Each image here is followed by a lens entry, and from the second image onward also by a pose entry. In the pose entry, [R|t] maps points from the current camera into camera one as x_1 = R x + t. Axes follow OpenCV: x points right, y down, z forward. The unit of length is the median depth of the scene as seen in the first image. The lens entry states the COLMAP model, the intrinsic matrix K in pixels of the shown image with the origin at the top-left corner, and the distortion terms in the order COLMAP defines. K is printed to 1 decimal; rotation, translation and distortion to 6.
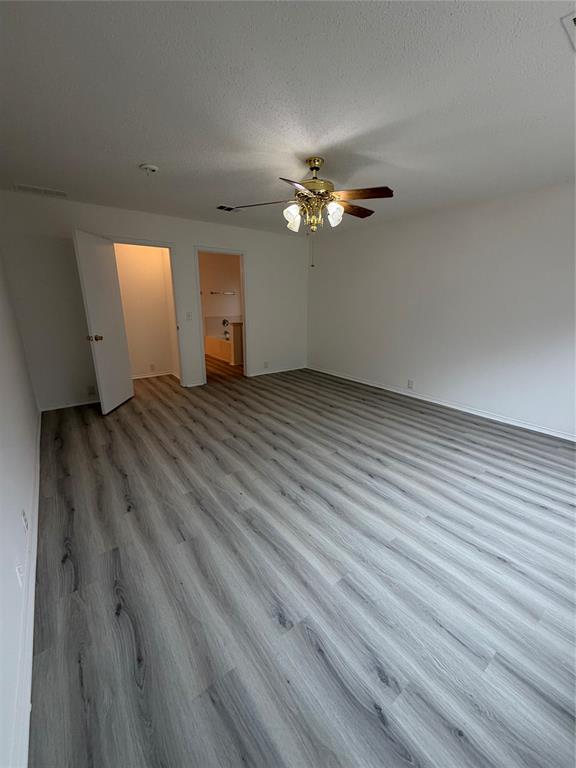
lens RADIAL K [[307.7, 0, 286.8], [0, 307.7, 382.8], [0, 0, 1]] dist [0.001008, 0.000010]
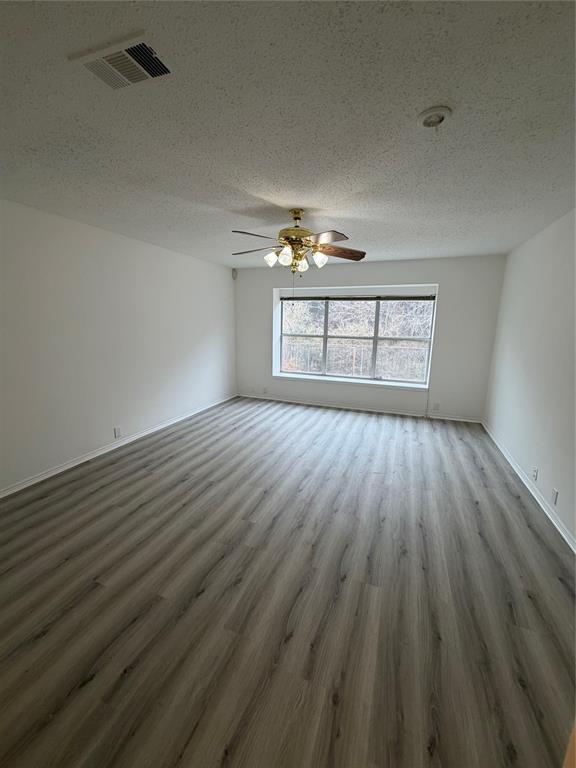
lens RADIAL K [[307.7, 0, 286.8], [0, 307.7, 382.8], [0, 0, 1]] dist [0.001008, 0.000010]
pose [[-0.531370, -0.180100, 0.827774, -0.635233], [0.210728, 0.918324, 0.335073, -0.381106], [-0.820512, 0.352483, -0.450018, 1.225696]]
